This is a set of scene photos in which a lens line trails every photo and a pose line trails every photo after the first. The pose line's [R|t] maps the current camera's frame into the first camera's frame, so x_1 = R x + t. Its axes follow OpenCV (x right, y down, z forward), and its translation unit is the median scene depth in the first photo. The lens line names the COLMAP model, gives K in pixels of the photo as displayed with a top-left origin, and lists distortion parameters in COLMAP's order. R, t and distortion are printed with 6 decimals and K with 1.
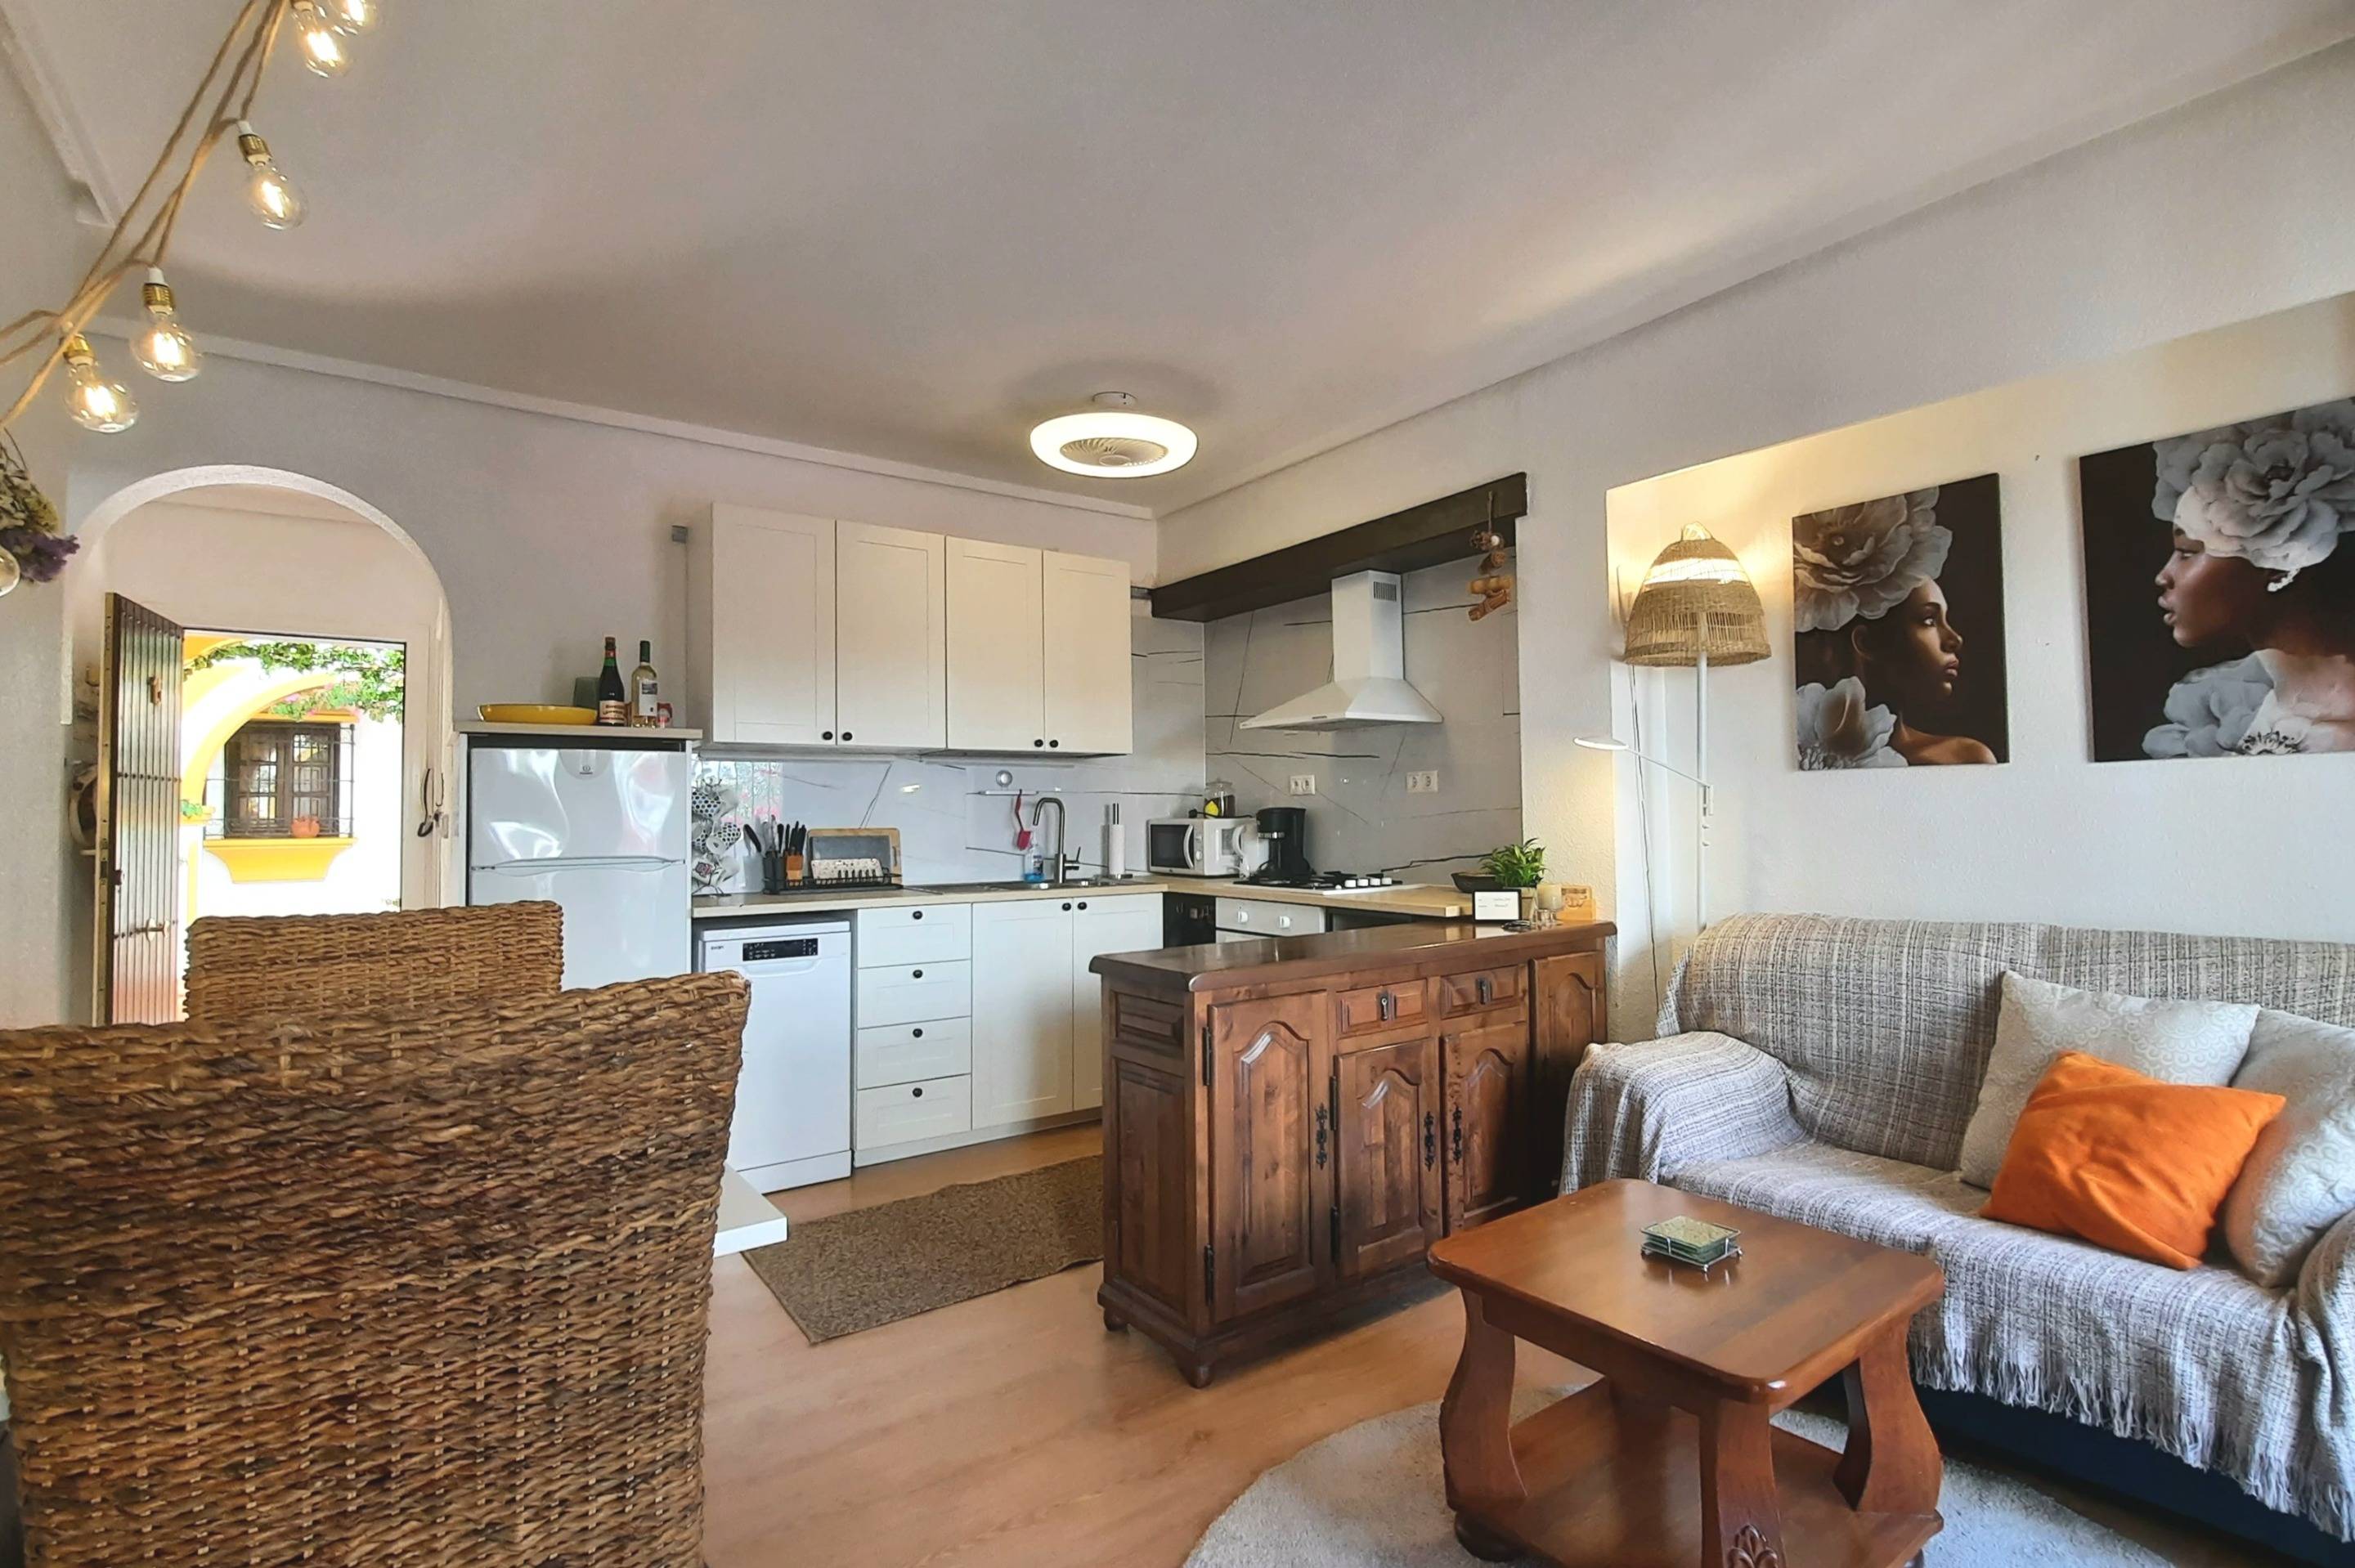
lens RADIAL K [[1181.6, 0, 1271.3], [0, 1181.6, 743.5], [0, 0, 1]] dist [-0.016871, -0.001005]
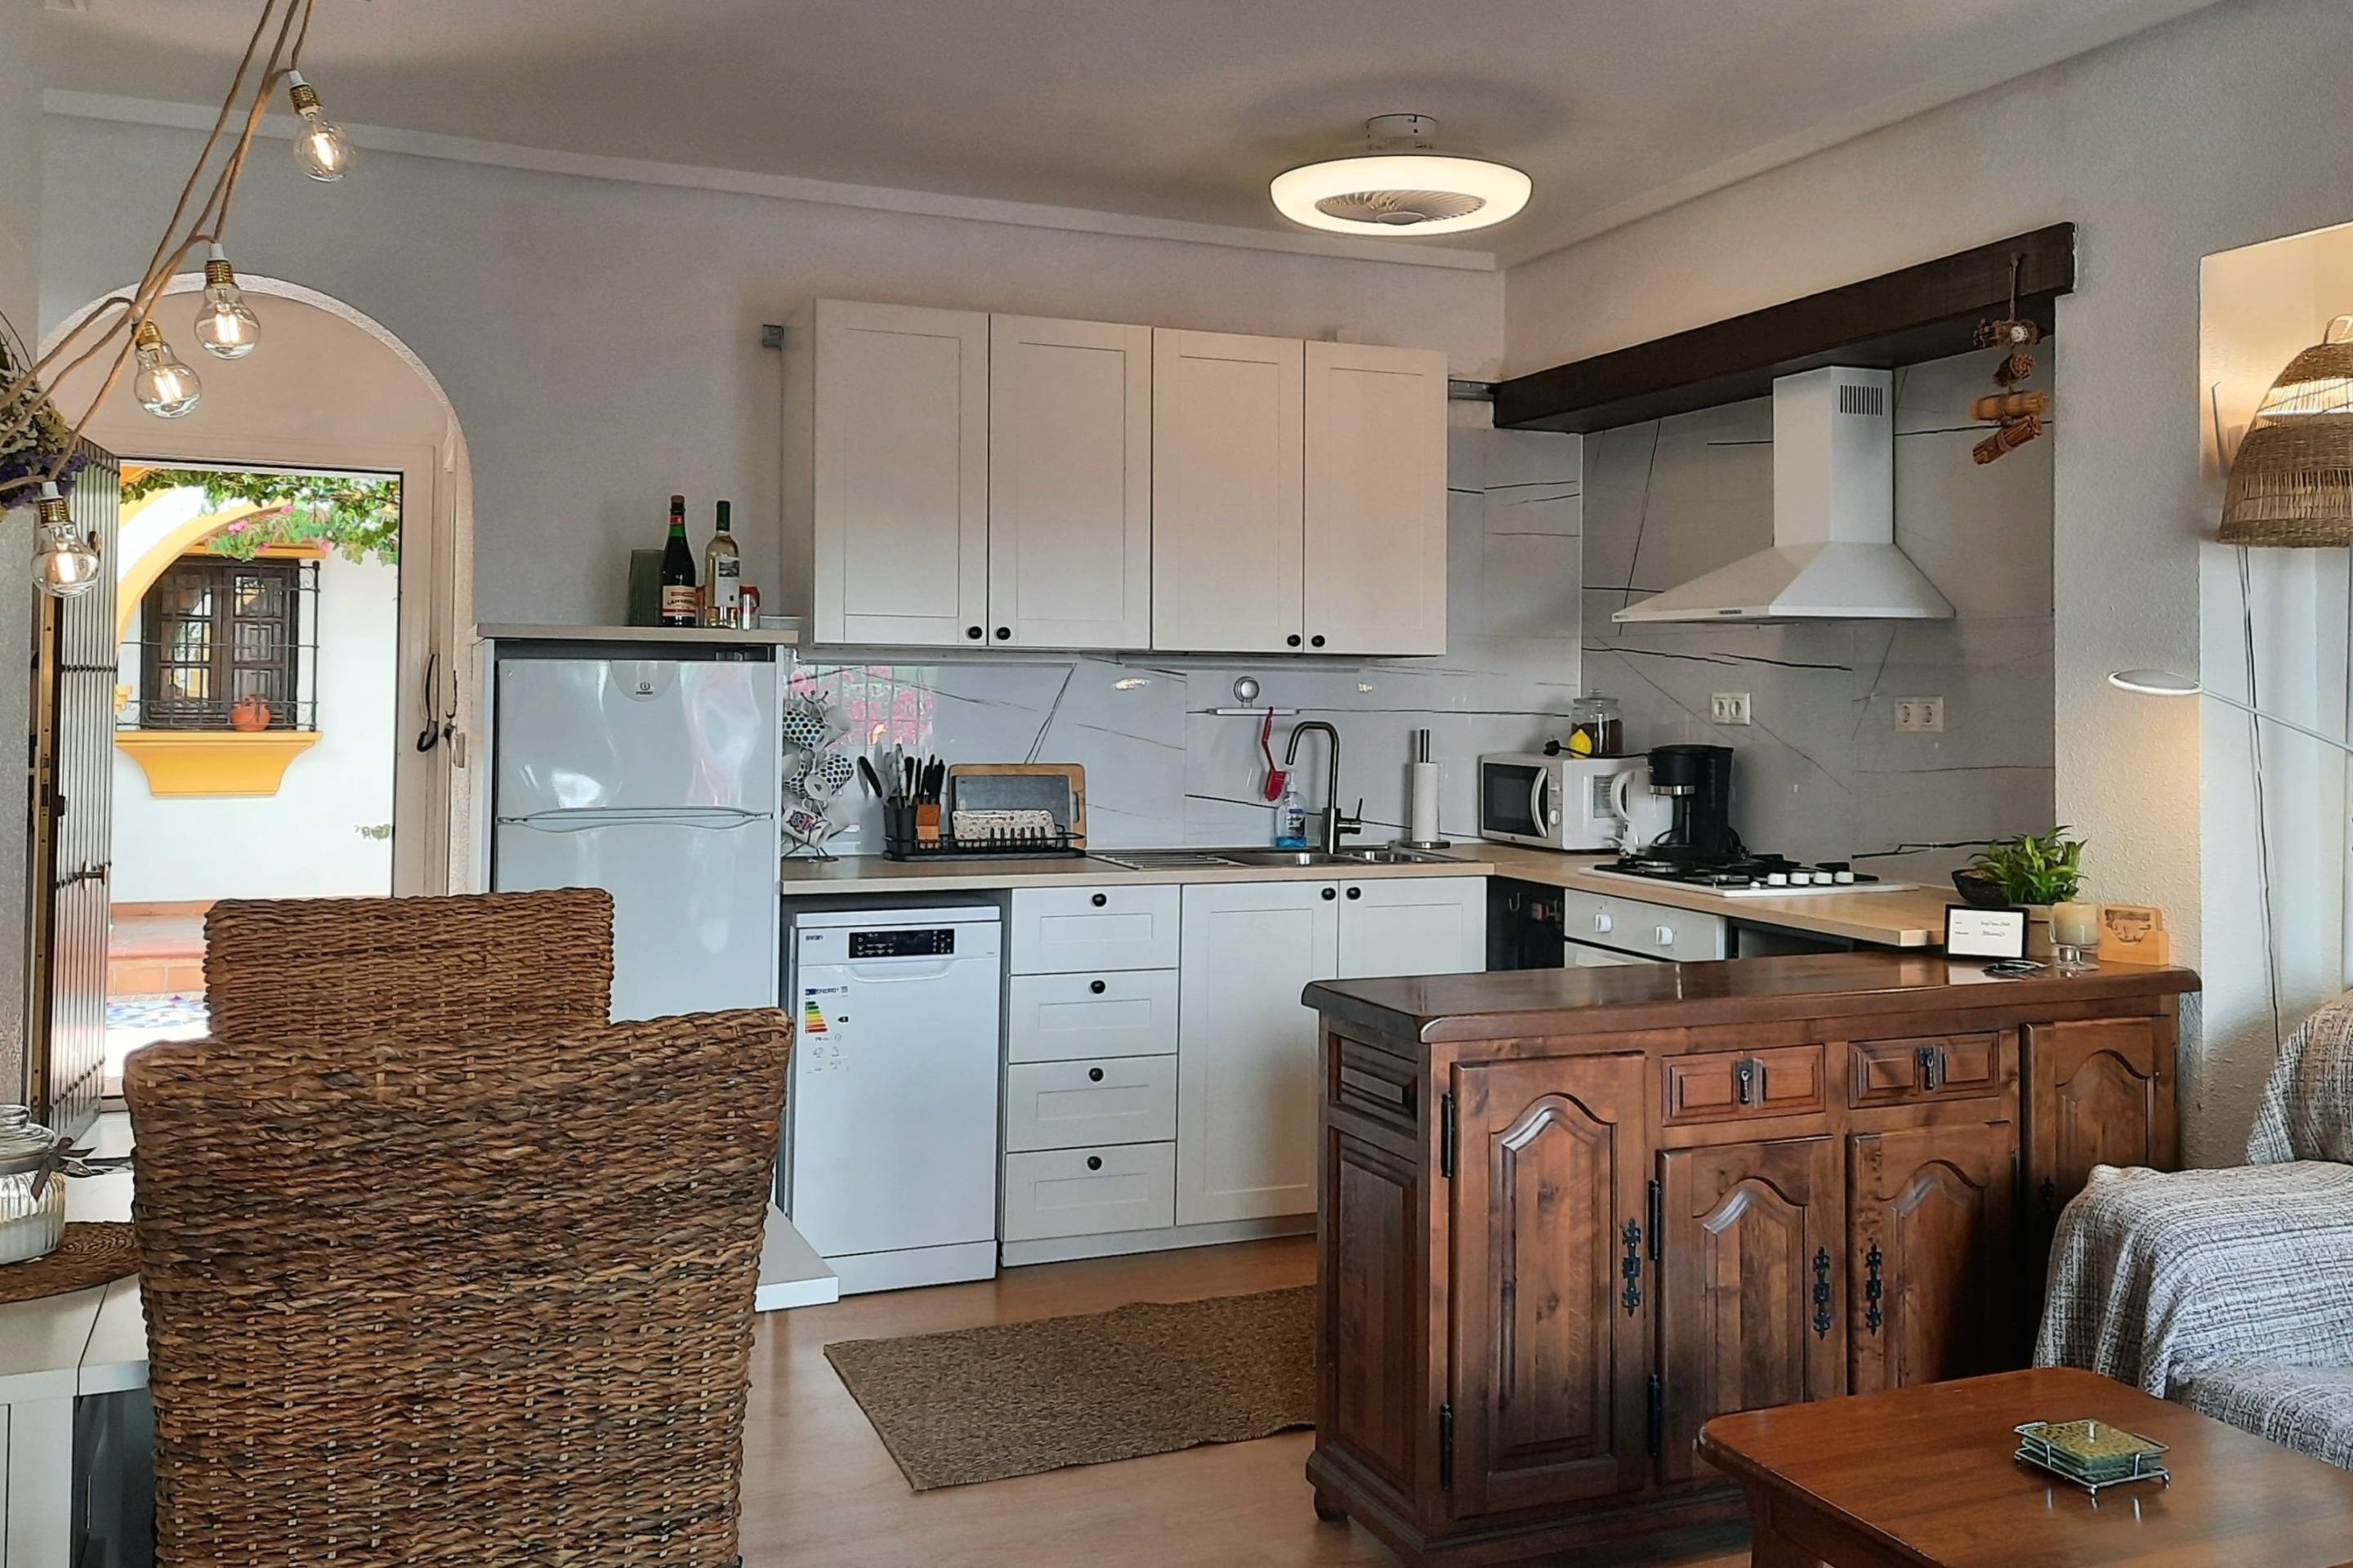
lens RADIAL K [[2151.0, 0, 1393.9], [0, 2151.0, 646.6], [0, 0, 1]] dist [0.046108, 0.003224]
pose [[0.980546, 0.027483, -0.194354, 0.136259], [-0.020802, 0.999123, 0.036337, -0.064304], [0.195182, -0.031587, 0.980258, -0.229652]]
